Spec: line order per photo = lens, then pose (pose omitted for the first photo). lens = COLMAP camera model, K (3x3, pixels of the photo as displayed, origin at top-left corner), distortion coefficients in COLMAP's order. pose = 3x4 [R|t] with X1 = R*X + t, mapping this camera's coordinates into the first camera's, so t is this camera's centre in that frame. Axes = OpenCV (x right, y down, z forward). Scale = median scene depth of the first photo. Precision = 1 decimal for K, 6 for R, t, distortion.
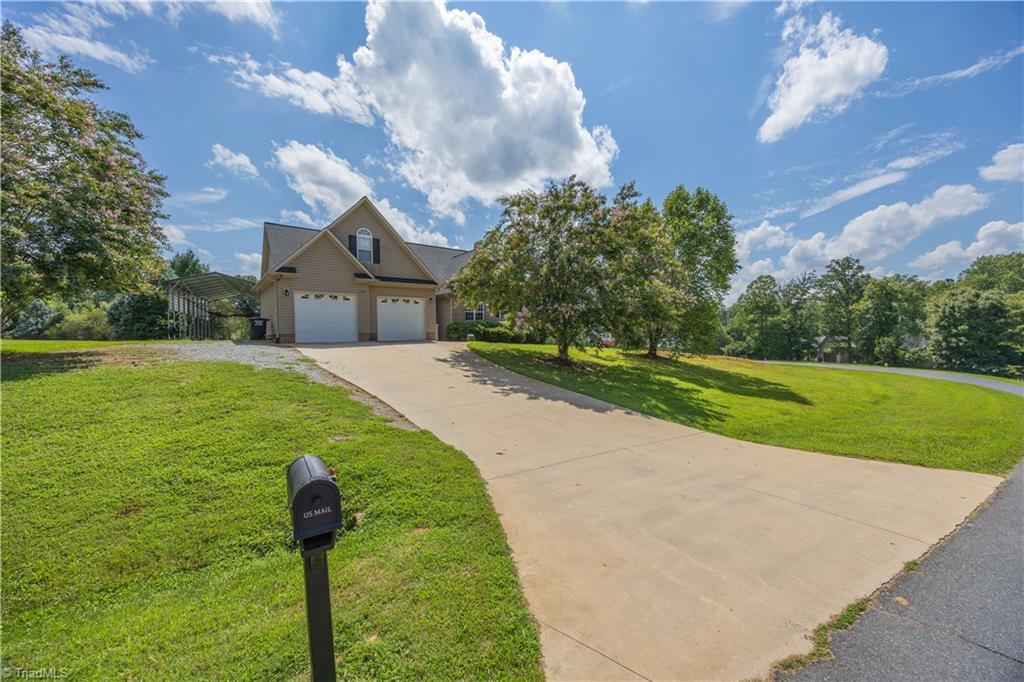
lens RADIAL K [[392.6, 0, 522.6], [0, 392.6, 333.1], [0, 0, 1]] dist [0.007685, -0.000521]
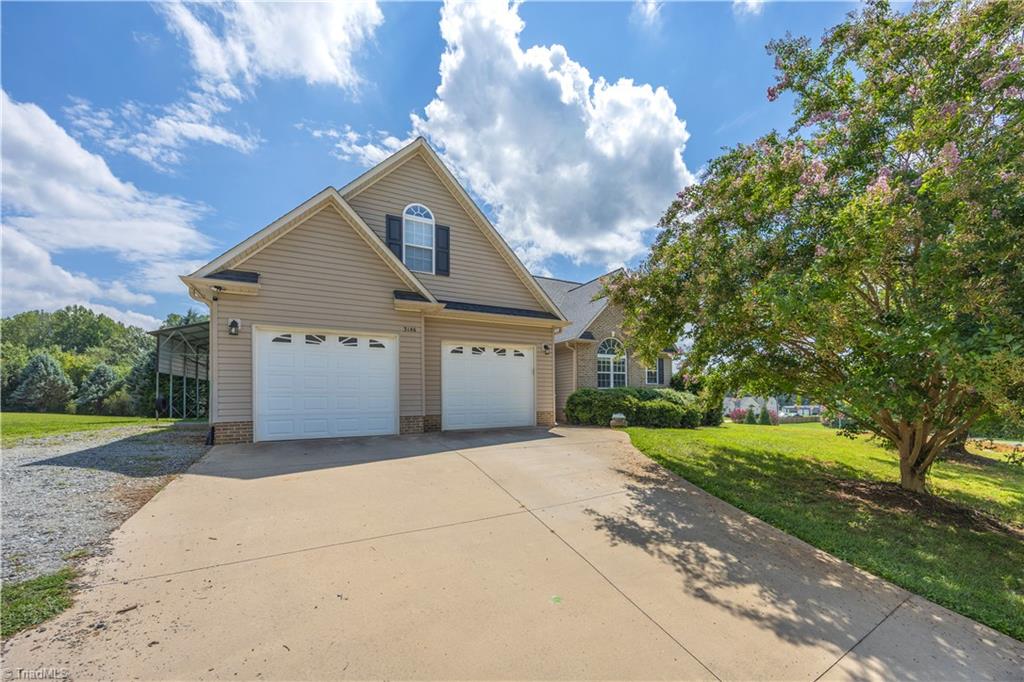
lens RADIAL K [[392.6, 0, 522.6], [0, 392.6, 333.1], [0, 0, 1]] dist [0.007685, -0.000521]
pose [[0.975384, -0.046825, -0.215485, -0.081324], [0.011121, 0.986397, -0.164005, -0.011162], [0.220233, 0.157572, 0.962636, 0.266291]]
